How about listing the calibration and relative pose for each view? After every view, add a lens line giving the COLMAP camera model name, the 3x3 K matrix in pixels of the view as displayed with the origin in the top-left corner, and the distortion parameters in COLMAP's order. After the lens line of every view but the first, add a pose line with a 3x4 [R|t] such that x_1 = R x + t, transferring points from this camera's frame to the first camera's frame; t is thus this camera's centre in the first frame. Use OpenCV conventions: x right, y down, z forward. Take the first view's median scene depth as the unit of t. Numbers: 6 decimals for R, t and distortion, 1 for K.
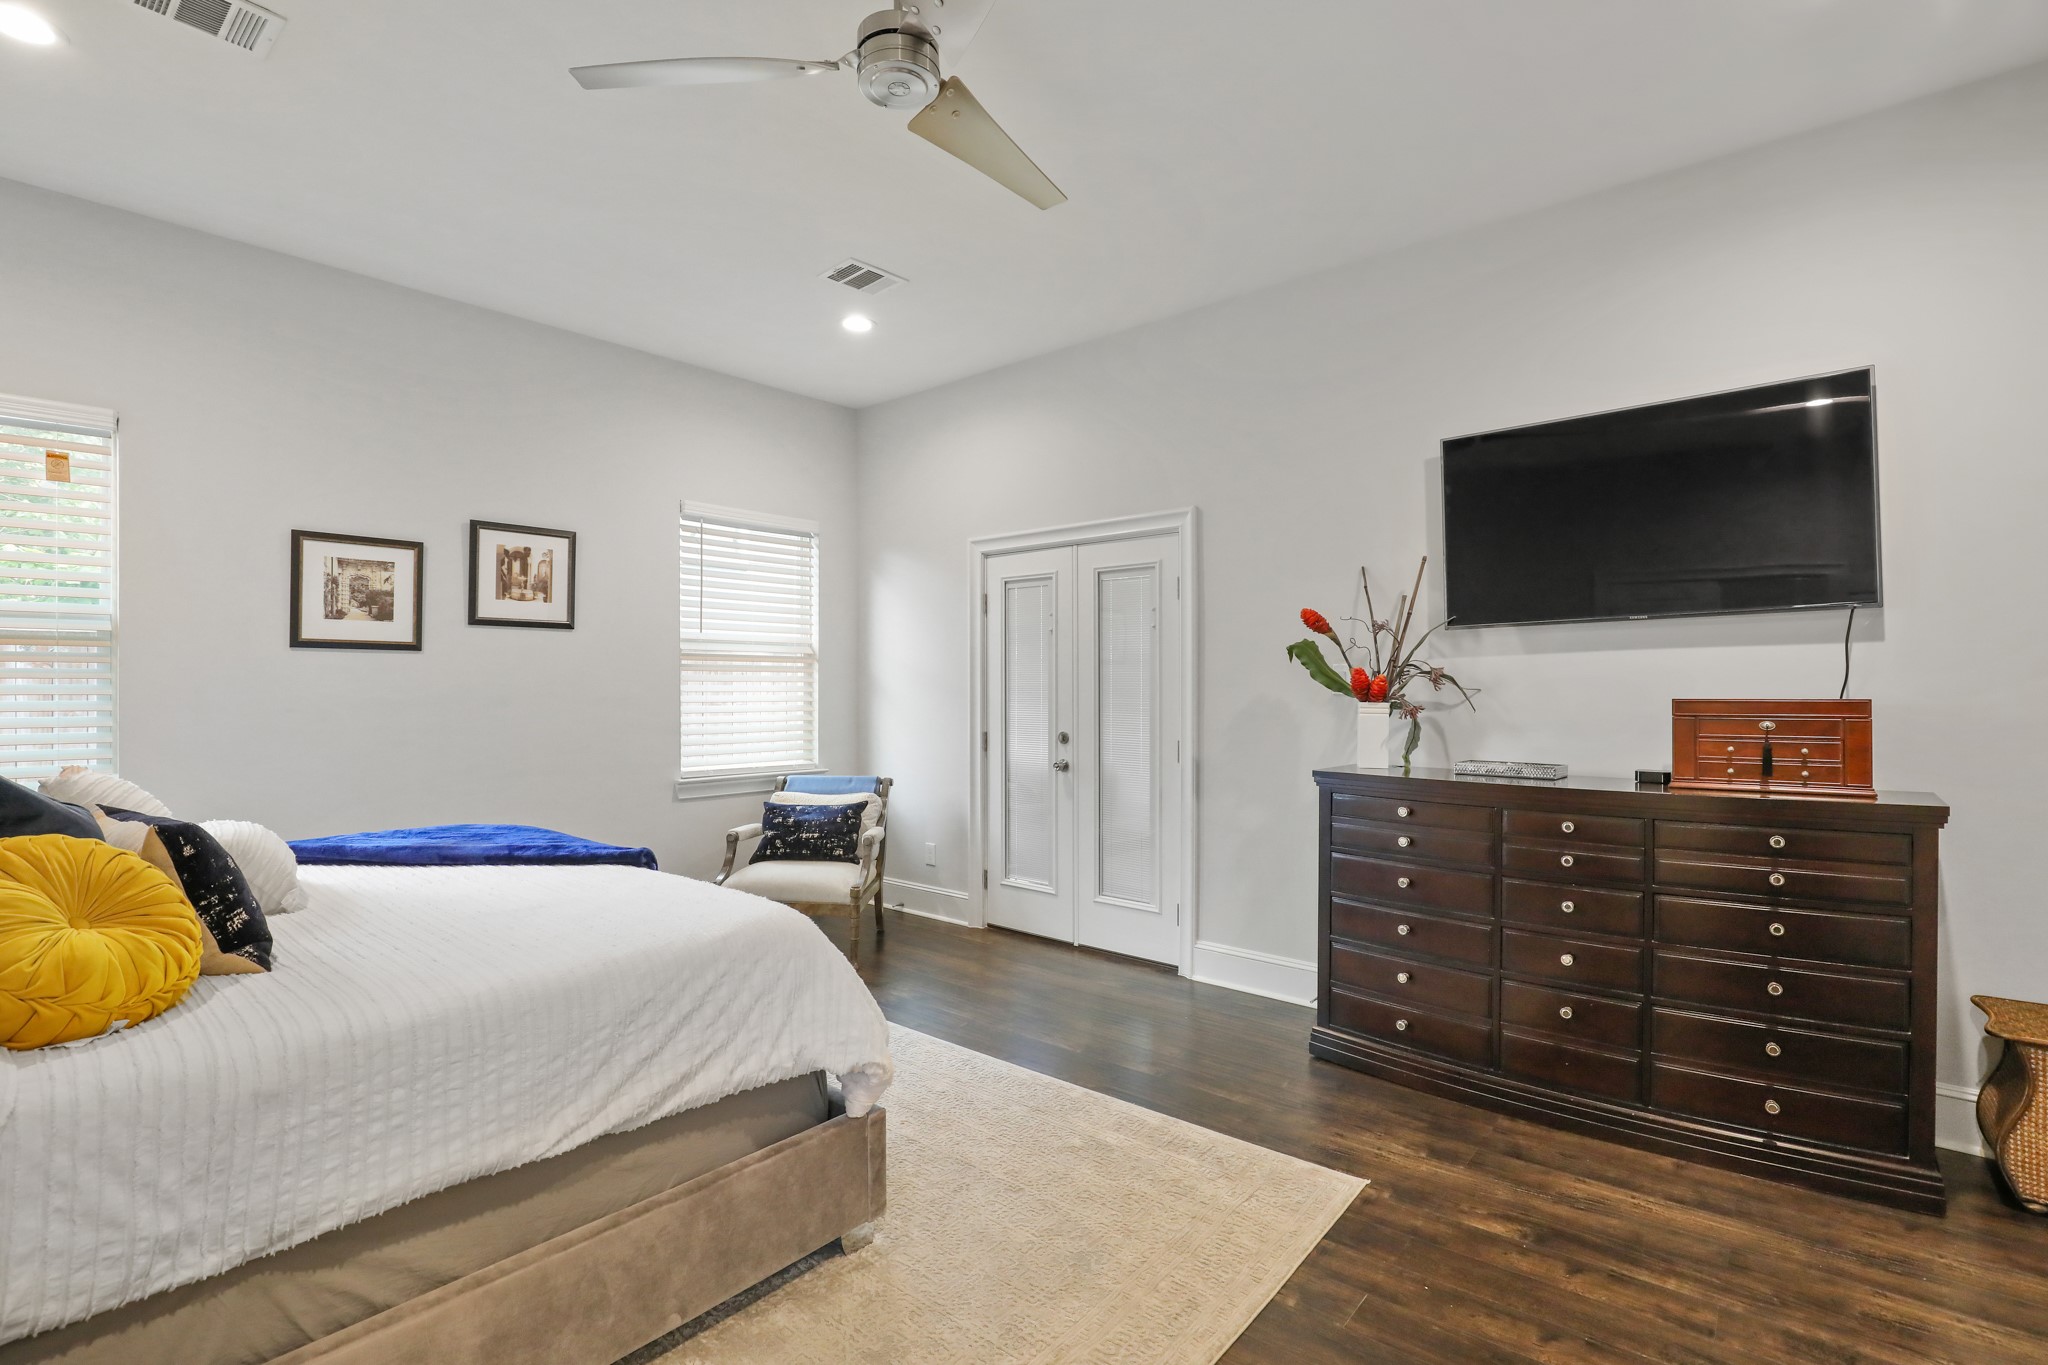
lens RADIAL K [[946.3, 0, 1024.0], [0, 946.3, 682.5], [0, 0, 1]] dist [-0.012273, -0.000104]
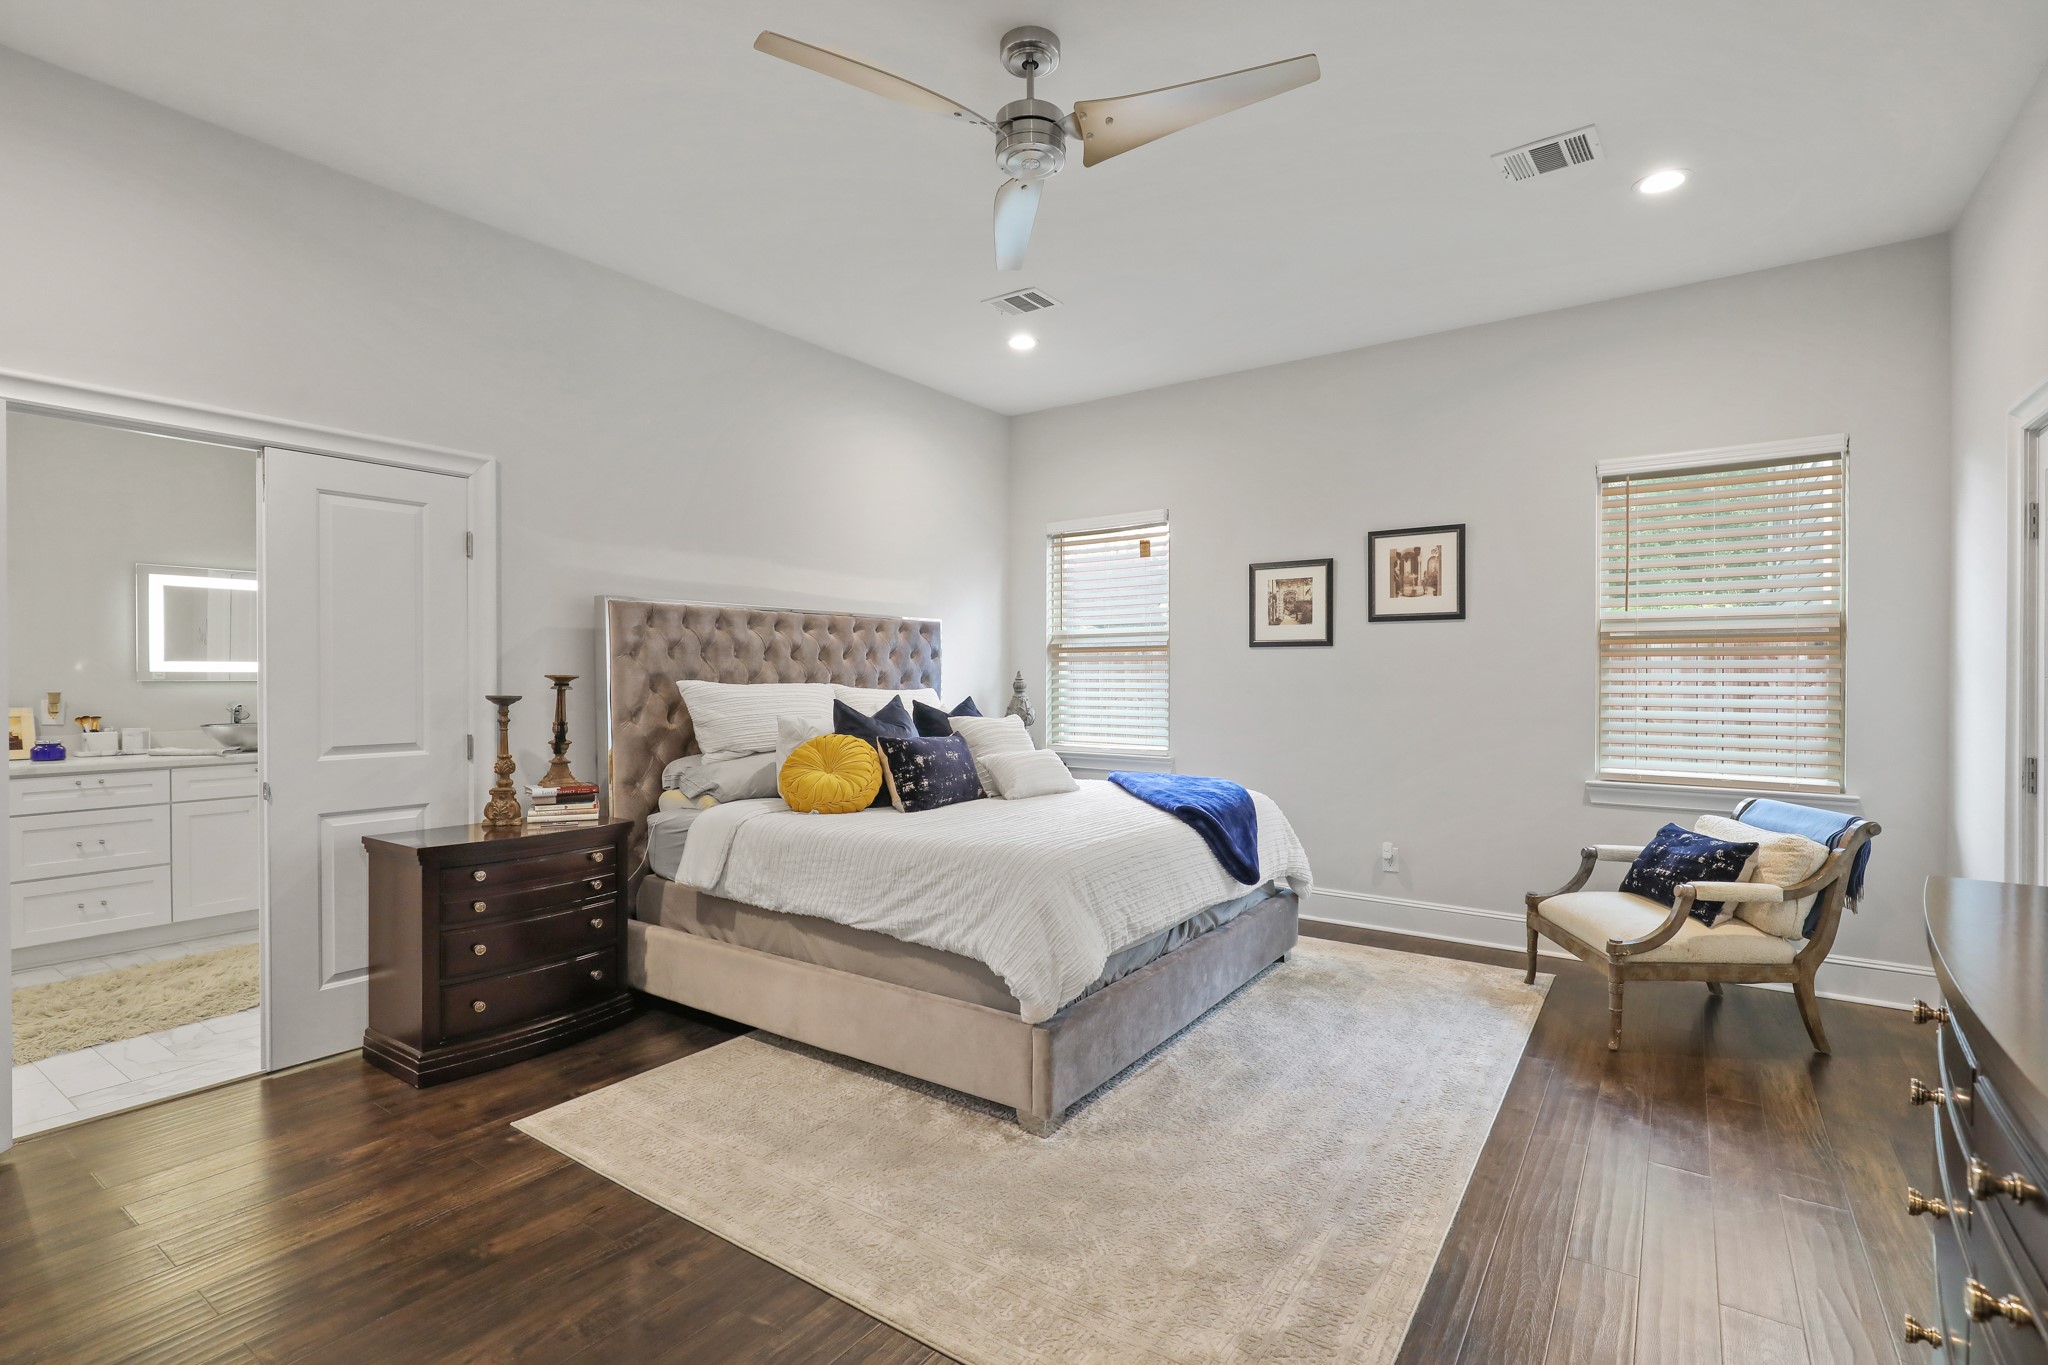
lens RADIAL K [[983.1, 0, 1036.7], [0, 983.1, 676.0], [0, 0, 1]] dist [-0.002601, -0.000056]
pose [[0.088449, -0.000254, -0.996081, 0.614783], [0.002741, 0.999996, -0.000012, 0.004626], [0.996077, -0.002730, 0.088450, 0.503259]]
